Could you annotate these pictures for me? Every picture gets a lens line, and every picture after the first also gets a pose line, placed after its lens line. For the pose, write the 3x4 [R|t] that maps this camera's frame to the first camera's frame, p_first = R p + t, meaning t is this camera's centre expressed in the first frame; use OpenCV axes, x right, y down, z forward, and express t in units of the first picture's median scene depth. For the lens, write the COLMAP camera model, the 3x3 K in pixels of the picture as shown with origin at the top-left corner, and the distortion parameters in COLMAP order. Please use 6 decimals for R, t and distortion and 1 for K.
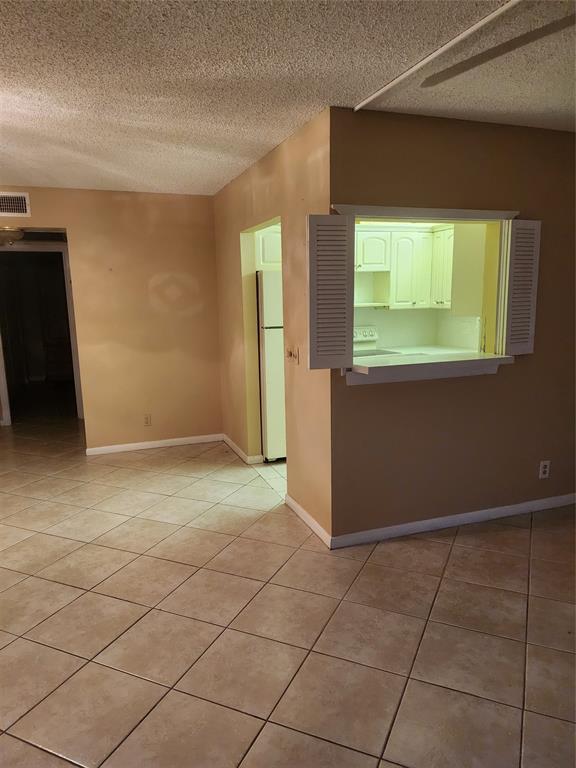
lens RADIAL K [[540.5, 0, 292.8], [0, 540.5, 385.4], [0, 0, 1]] dist [0.061587, -0.074155]
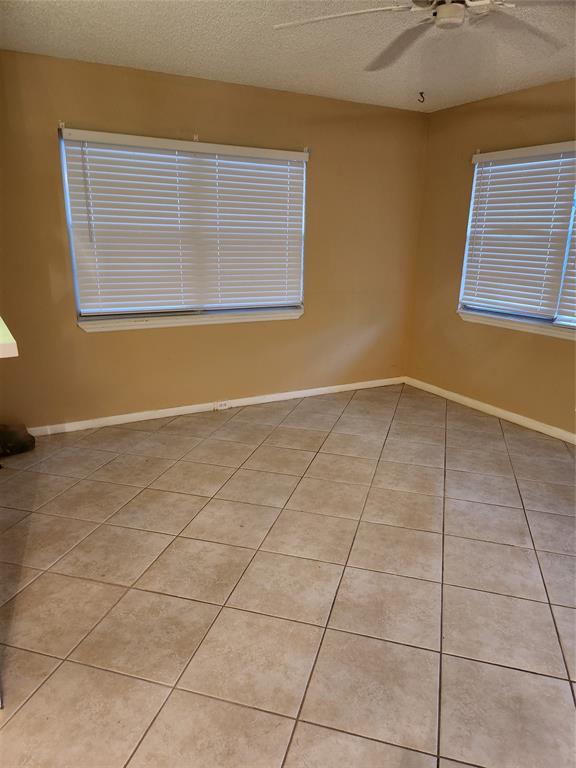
lens RADIAL K [[540.5, 0, 292.8], [0, 540.5, 385.4], [0, 0, 1]] dist [0.061587, -0.074155]
pose [[-0.139760, -0.250173, 0.958061, -0.393200], [0.156468, 0.949821, 0.270846, -0.086515], [-0.977745, 0.187759, -0.093603, 0.725547]]
